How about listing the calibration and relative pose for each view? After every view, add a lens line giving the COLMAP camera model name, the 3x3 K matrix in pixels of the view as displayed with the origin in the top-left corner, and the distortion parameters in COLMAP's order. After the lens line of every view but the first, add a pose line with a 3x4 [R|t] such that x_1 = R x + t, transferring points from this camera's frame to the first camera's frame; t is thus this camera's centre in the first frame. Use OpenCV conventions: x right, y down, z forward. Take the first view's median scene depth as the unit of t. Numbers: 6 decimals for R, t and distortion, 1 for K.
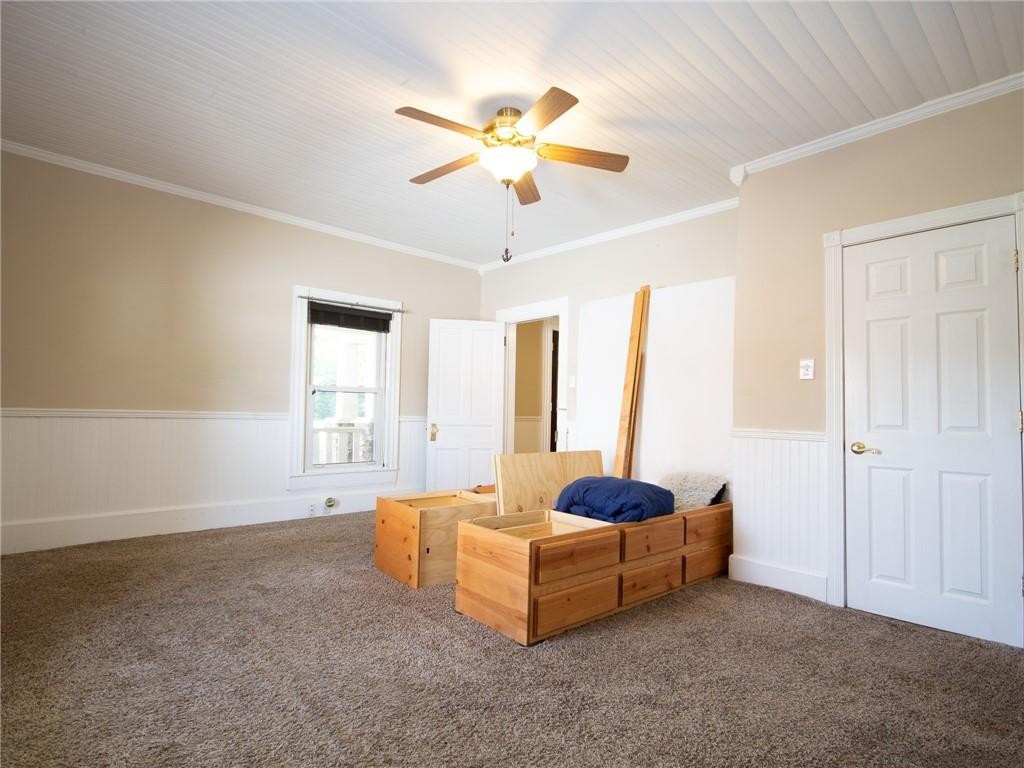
lens RADIAL K [[533.4, 0, 506.3], [0, 533.4, 386.4], [0, 0, 1]] dist [-0.001669, -0.002123]
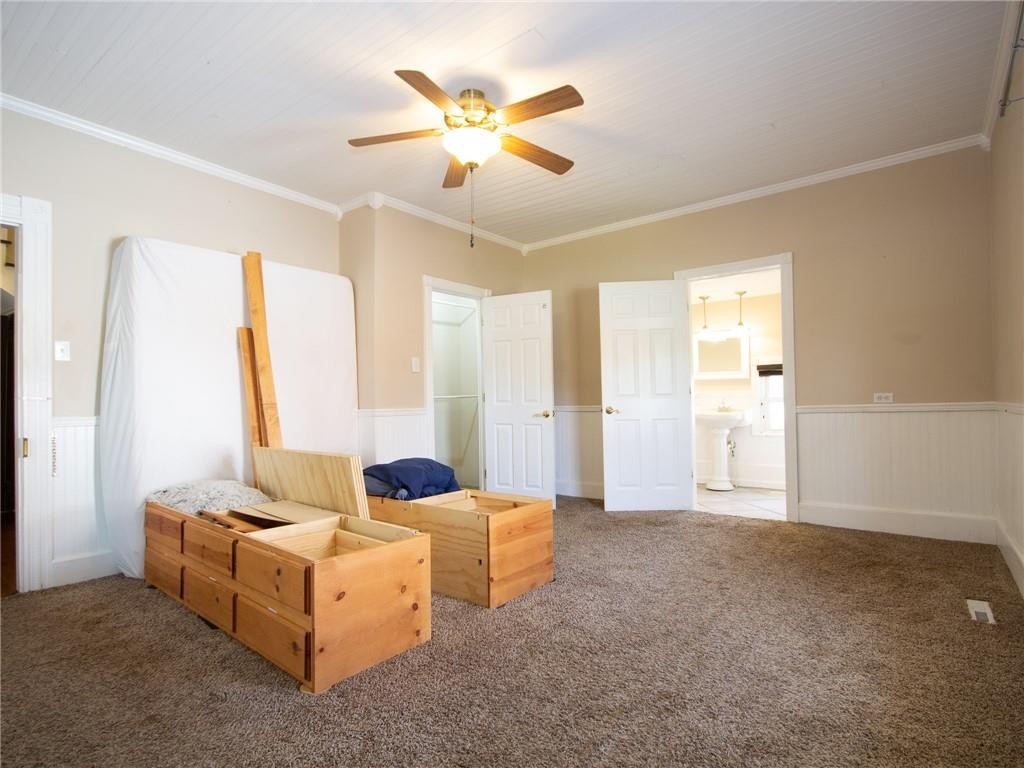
lens RADIAL K [[533.4, 0, 508.9], [0, 533.4, 387.2], [0, 0, 1]] dist [-0.001669, -0.002123]
pose [[-0.174080, -0.006240, 0.984712, -0.893866], [-0.038958, 0.999241, -0.000555, 0.020008], [-0.983961, -0.038459, -0.174191, 0.994154]]
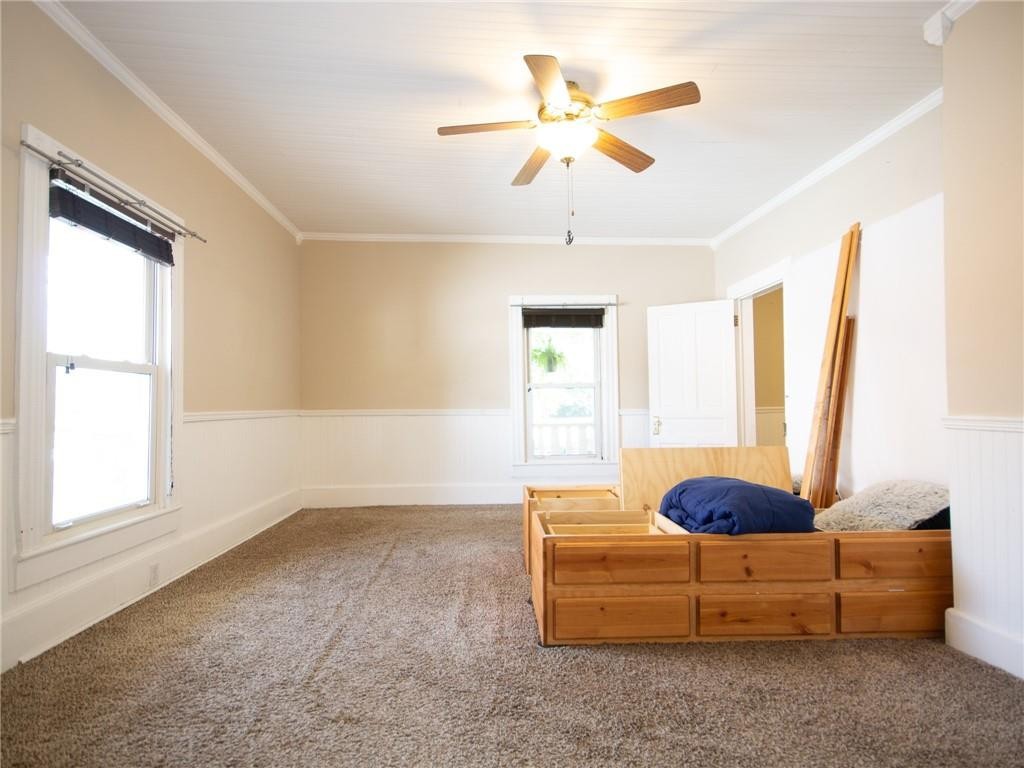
lens RADIAL K [[533.4, 0, 508.3], [0, 533.4, 386.6], [0, 0, 1]] dist [-0.001669, -0.002123]
pose [[0.779275, -0.049936, -0.624689, 0.449864], [0.054250, 0.998454, -0.012139, 0.023048], [0.624330, -0.024429, 0.780779, 0.167113]]
